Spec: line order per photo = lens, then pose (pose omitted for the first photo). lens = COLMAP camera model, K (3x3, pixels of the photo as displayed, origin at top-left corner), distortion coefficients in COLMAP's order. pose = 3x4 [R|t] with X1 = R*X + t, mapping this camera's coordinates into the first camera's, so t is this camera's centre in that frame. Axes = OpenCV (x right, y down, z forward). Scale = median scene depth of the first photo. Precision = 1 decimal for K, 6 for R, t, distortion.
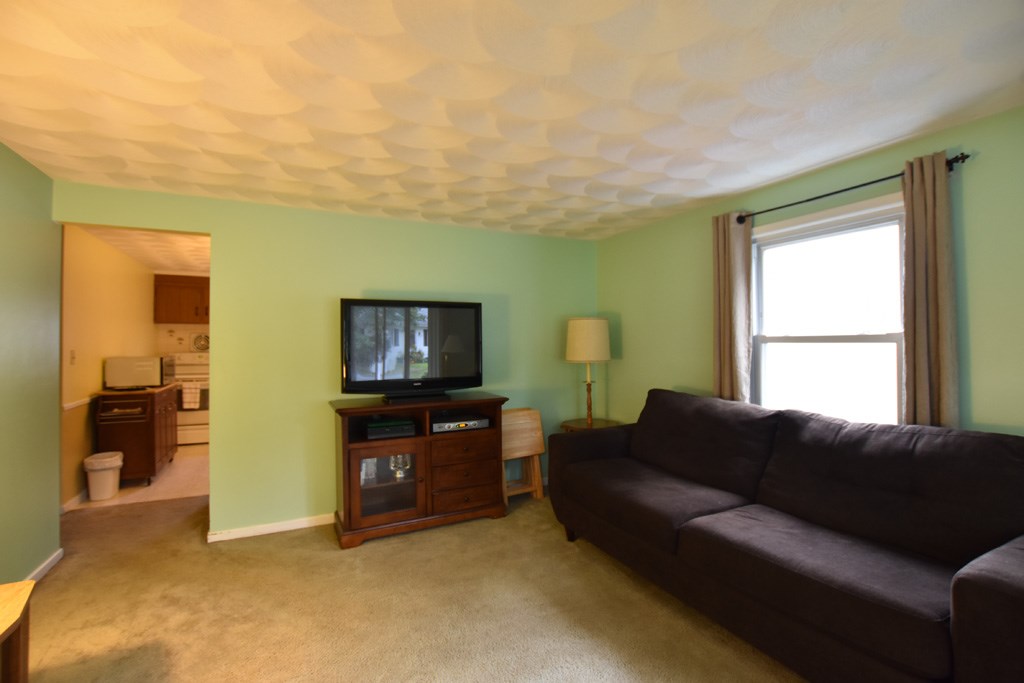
lens RADIAL K [[442.3, 0, 506.4], [0, 442.3, 342.1], [0, 0, 1]] dist [-0.046943, 0.010642]
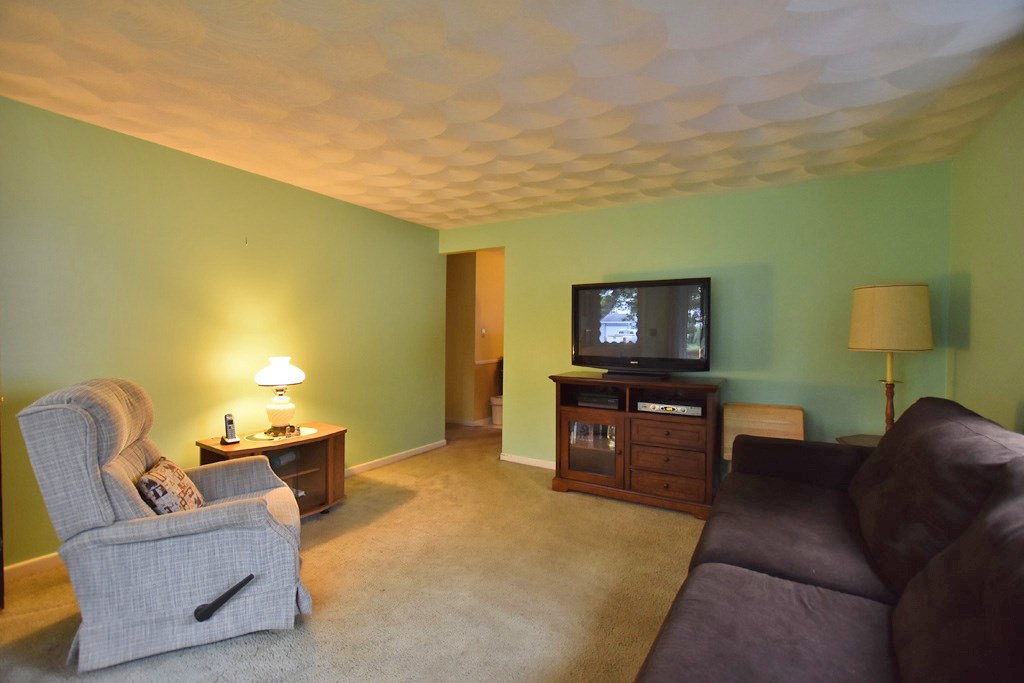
lens RADIAL K [[442.3, 0, 506.4], [0, 442.3, 342.1], [0, 0, 1]] dist [-0.046943, 0.010642]
pose [[0.531125, 0.032466, -0.846671, 0.561493], [-0.003918, 0.999349, 0.035863, 0.013437], [0.847284, -0.015731, 0.530907, 0.224596]]
